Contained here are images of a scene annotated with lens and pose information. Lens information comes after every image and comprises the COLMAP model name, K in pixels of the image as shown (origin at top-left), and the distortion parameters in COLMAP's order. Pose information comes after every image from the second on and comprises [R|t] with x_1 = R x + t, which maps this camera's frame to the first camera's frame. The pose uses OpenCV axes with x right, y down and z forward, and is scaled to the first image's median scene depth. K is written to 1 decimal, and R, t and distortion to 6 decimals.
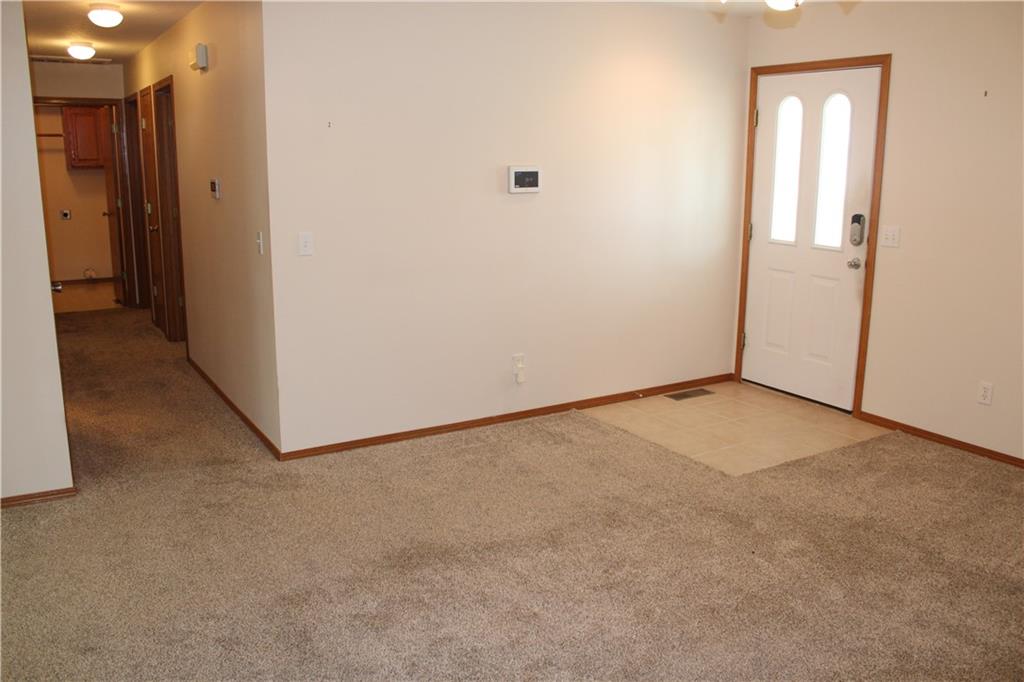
lens RADIAL K [[856.6, 0, 507.4], [0, 856.6, 345.6], [0, 0, 1]] dist [-0.166117, 0.154579]
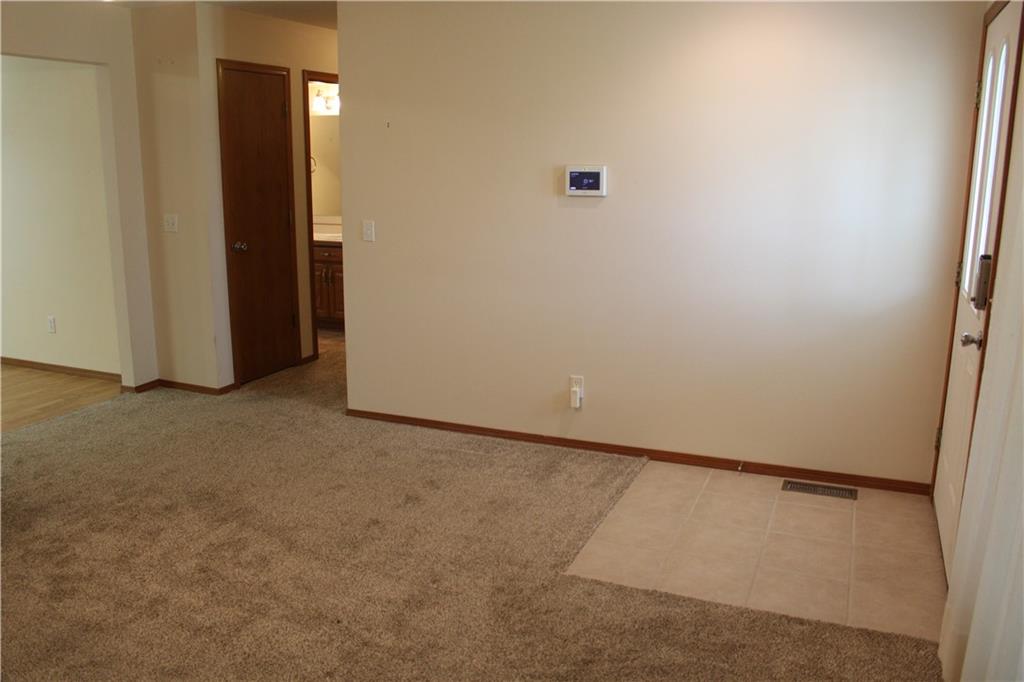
lens RADIAL K [[856.6, 0, 507.4], [0, 856.6, 345.6], [0, 0, 1]] dist [-0.166117, 0.154579]
pose [[0.570525, 0.173370, -0.802773, 0.717580], [-0.173825, 0.980811, 0.088284, -0.091635], [0.802674, 0.089174, 0.589713, 0.431551]]
